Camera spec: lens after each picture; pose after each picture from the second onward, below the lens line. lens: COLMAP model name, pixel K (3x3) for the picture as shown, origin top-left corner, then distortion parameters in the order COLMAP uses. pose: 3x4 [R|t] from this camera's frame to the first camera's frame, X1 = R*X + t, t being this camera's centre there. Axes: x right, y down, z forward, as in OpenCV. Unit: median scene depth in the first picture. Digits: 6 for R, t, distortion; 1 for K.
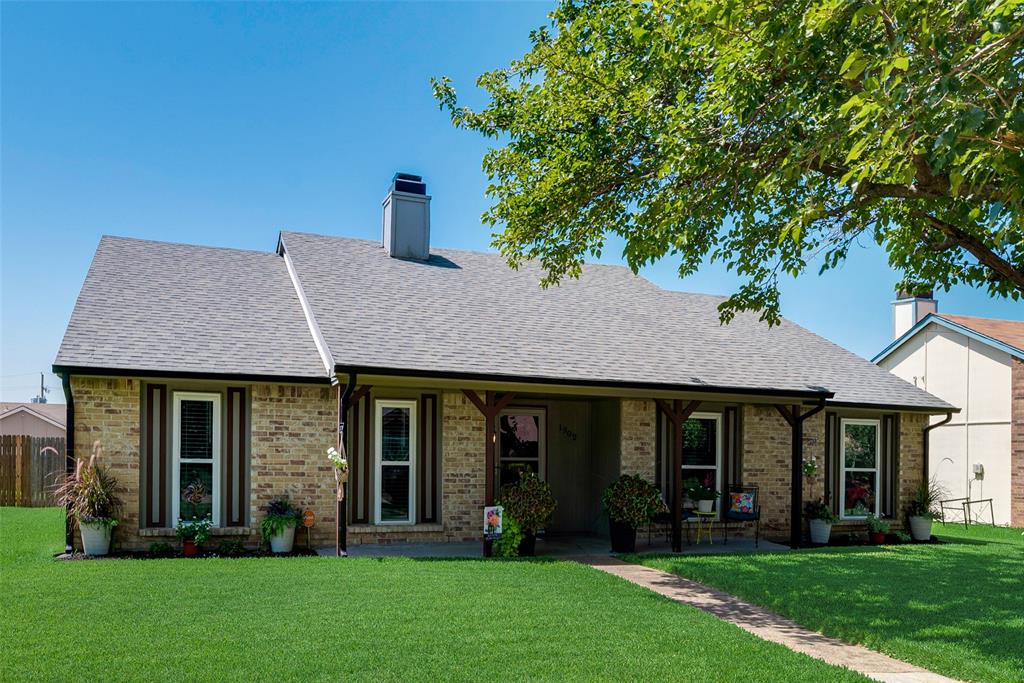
lens RADIAL K [[442.5, 0, 512.0], [0, 442.5, 385.2], [0, 0, 1]] dist [0.000710, 0.000055]
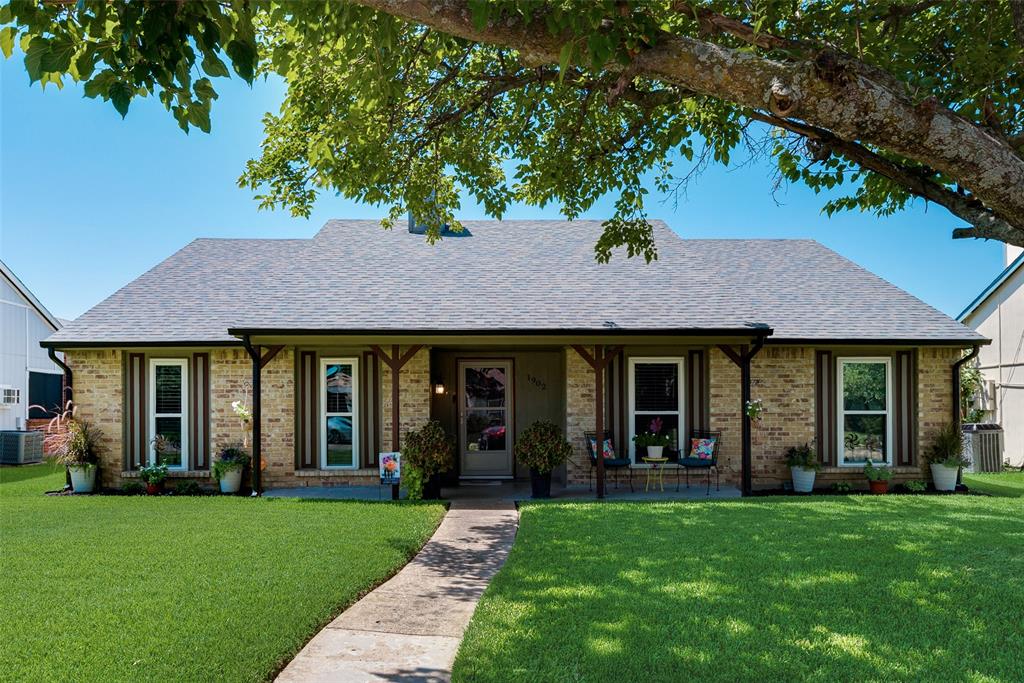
lens RADIAL K [[411.0, 0, 512.1], [0, 411.0, 349.5], [0, 0, 1]] dist [0.001729, -0.000028]
pose [[0.982650, -0.047223, -0.179357, 0.369685], [0.050452, 0.998635, 0.013484, 0.022092], [0.178476, -0.022299, 0.983692, 0.067423]]
